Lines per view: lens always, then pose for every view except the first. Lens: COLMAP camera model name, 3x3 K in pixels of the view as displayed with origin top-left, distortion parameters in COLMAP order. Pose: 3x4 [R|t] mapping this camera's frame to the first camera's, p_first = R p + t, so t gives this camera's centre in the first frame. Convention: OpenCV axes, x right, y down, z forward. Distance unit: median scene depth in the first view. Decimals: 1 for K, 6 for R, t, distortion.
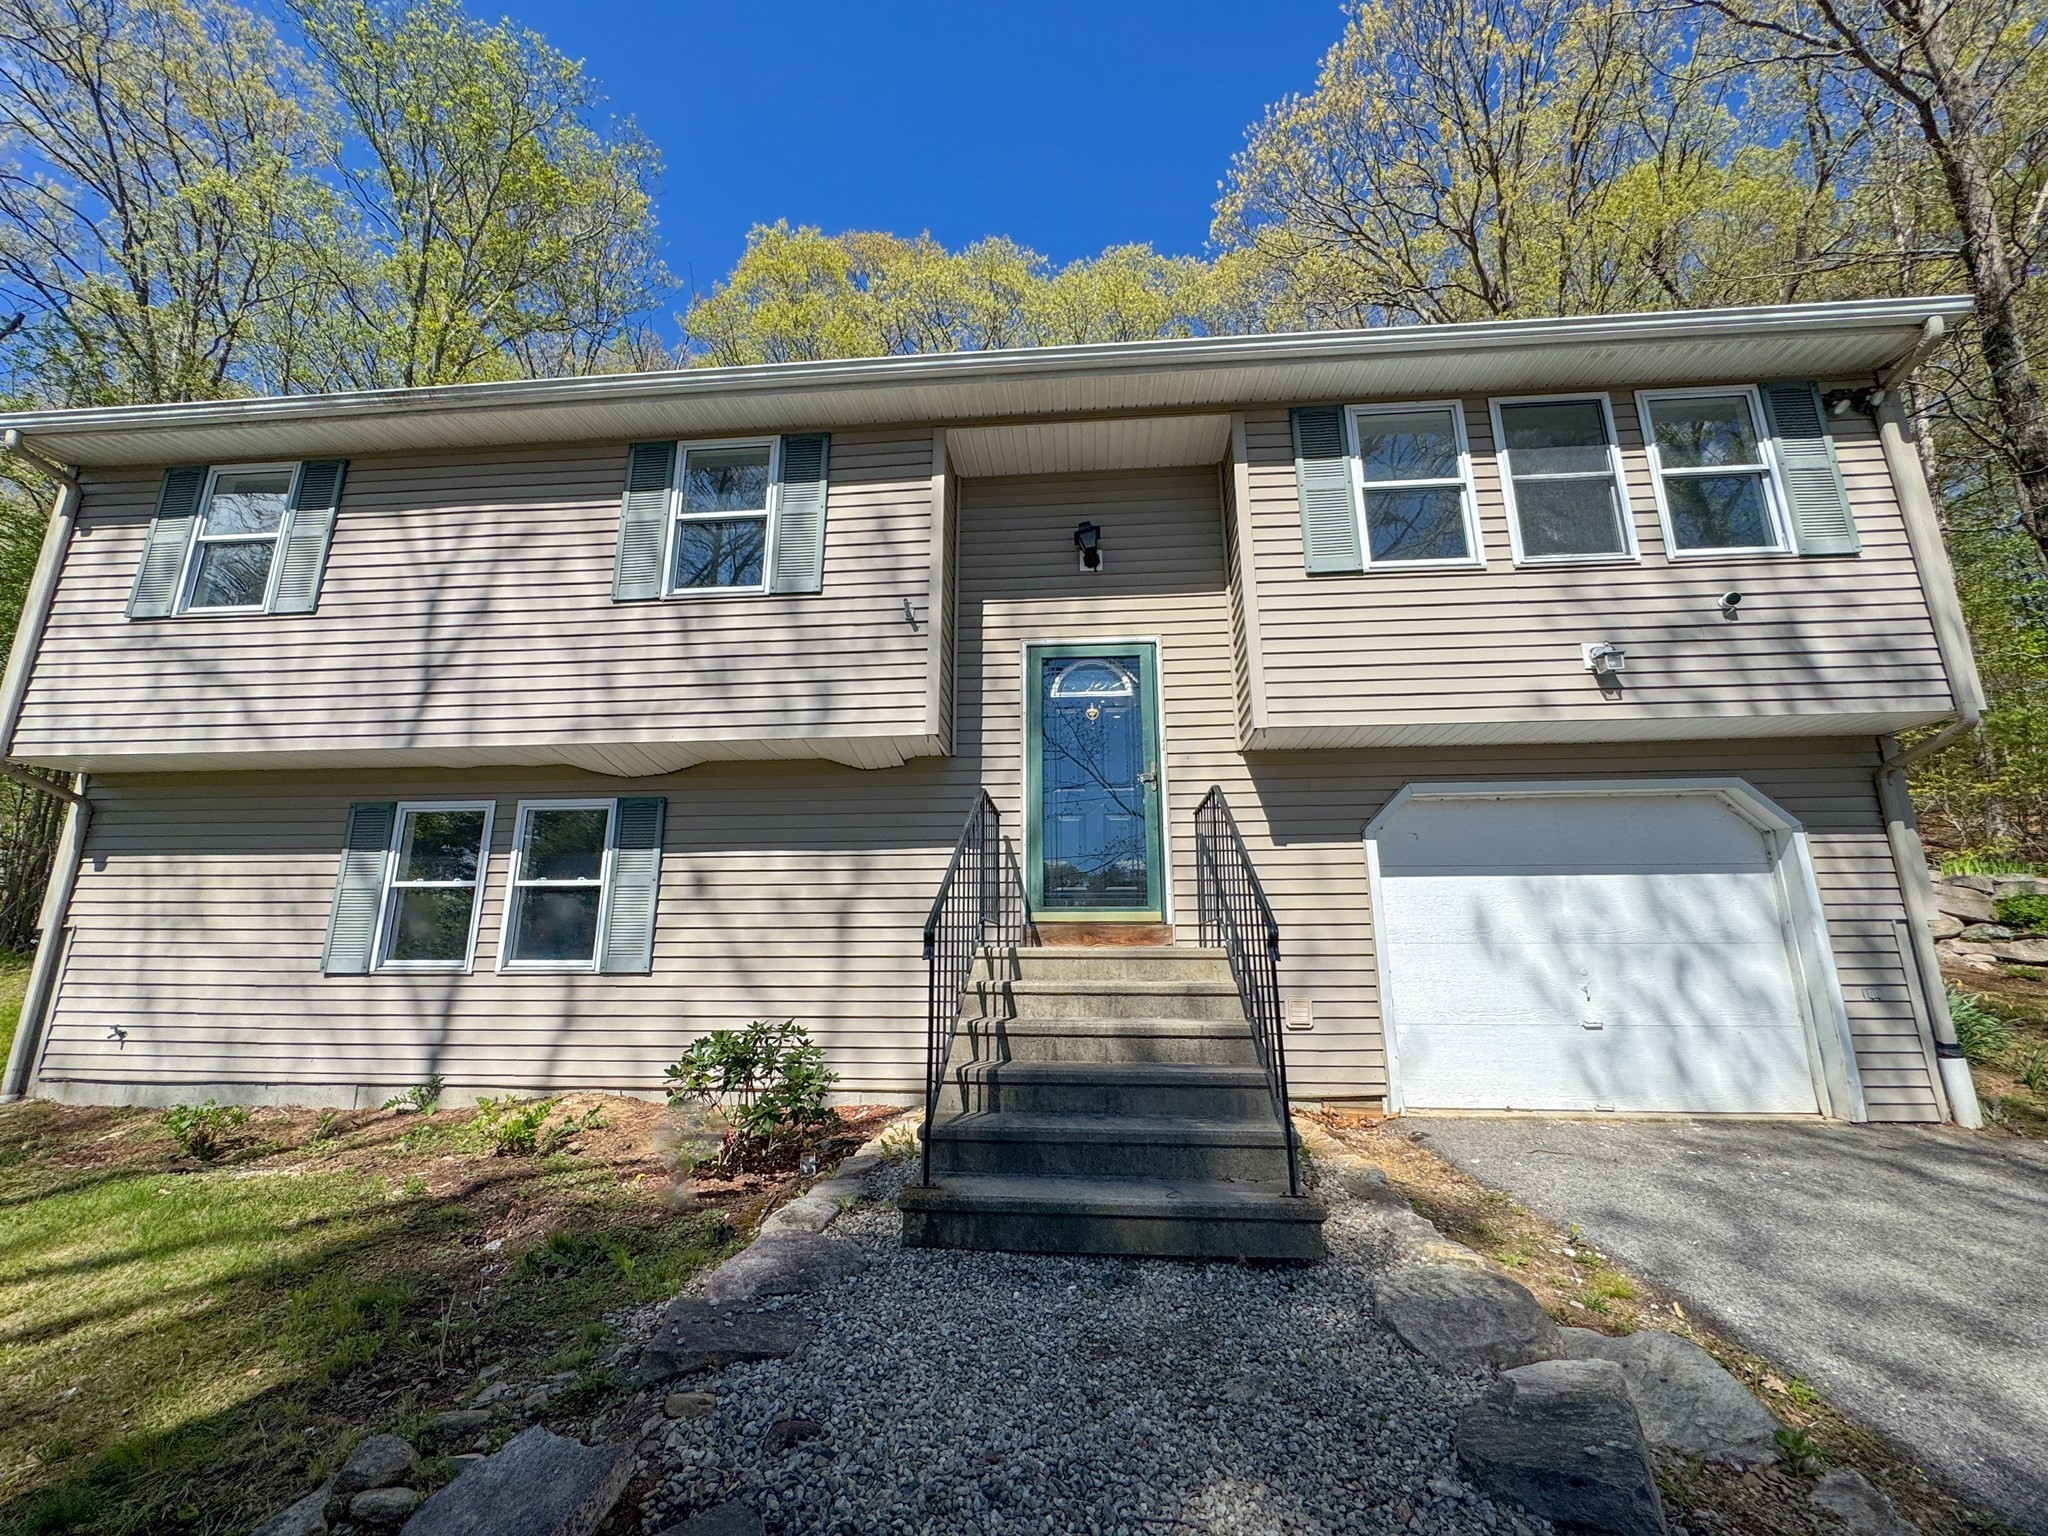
lens RADIAL K [[809.1, 0, 1024.0], [0, 809.1, 768.0], [0, 0, 1]] dist [-0.003183, 0.000082]
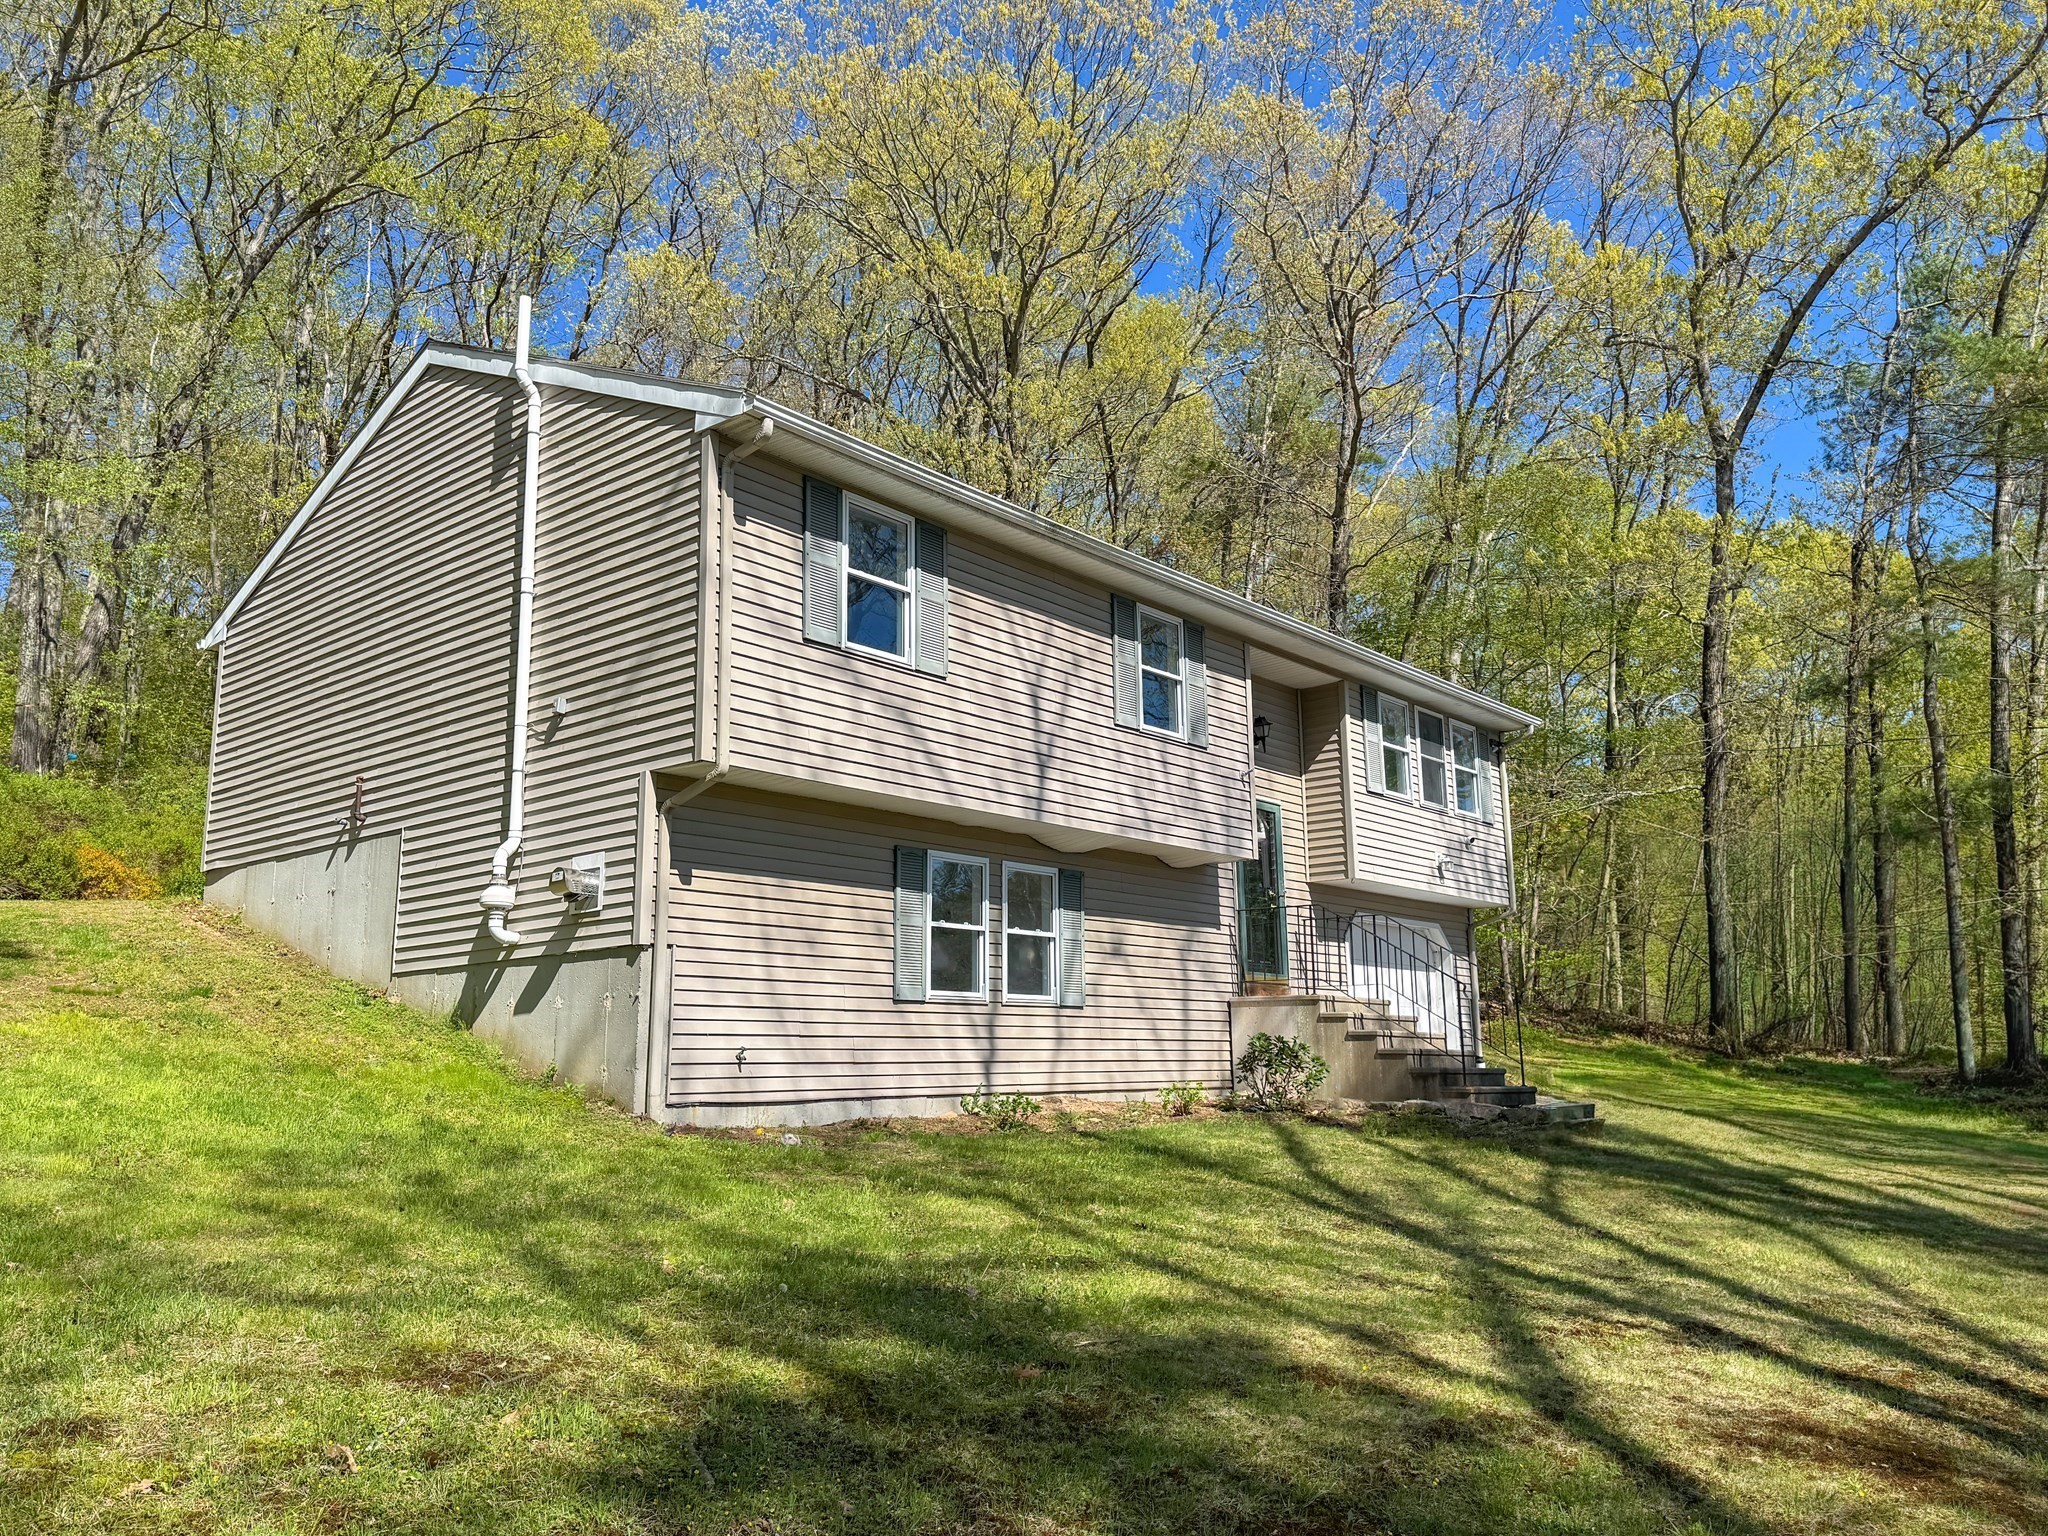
lens RADIAL K [[1495.9, 0, 1024.0], [0, 1495.9, 768.0], [0, 0, 1]] dist [0.098808, -0.001895]
pose [[0.588766, 0.153704, 0.793555, -2.356384], [-0.177357, 0.982395, -0.058693, 0.030457], [-0.788606, -0.106186, 0.605661, -0.331190]]
